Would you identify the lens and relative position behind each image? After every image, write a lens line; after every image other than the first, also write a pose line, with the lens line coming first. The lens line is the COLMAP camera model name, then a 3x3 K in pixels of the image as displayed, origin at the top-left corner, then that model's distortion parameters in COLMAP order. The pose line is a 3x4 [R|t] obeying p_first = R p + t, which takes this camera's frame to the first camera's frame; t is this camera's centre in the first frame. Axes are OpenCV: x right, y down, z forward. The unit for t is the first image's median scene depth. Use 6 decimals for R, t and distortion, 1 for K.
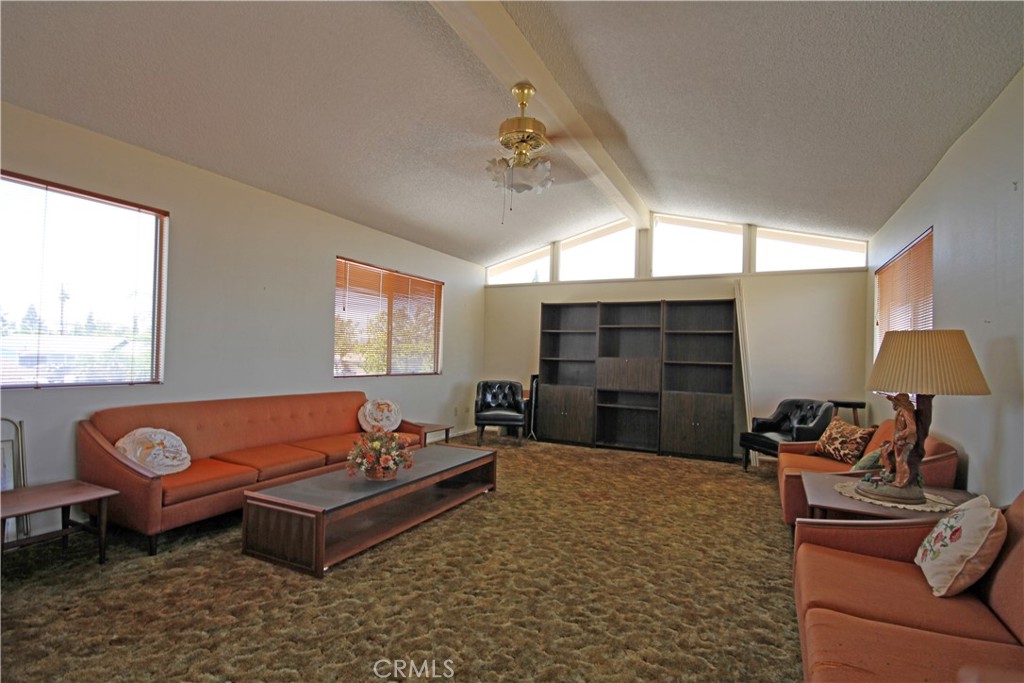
lens RADIAL K [[476.7, 0, 514.9], [0, 476.7, 348.5], [0, 0, 1]] dist [-0.004616, -0.002263]
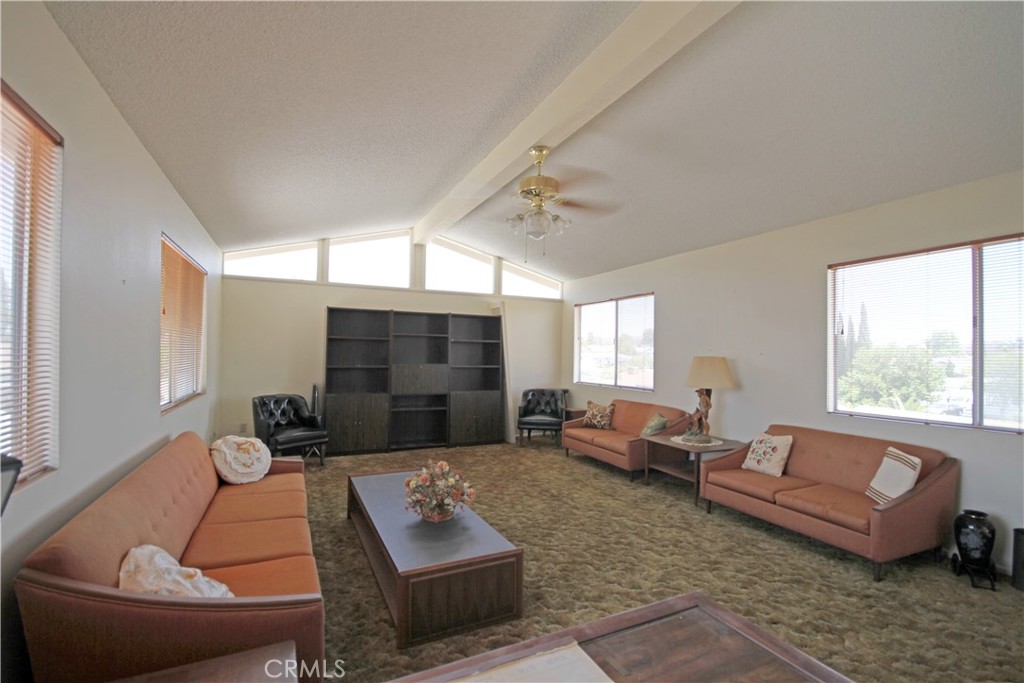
lens RADIAL K [[476.7, 0, 516.0], [0, 476.7, 344.3], [0, 0, 1]] dist [-0.004616, -0.002263]
pose [[0.604813, -0.005009, 0.796352, -0.493955], [-0.011380, 0.999824, 0.014931, -0.043695], [-0.796286, -0.018093, 0.604649, 0.169226]]
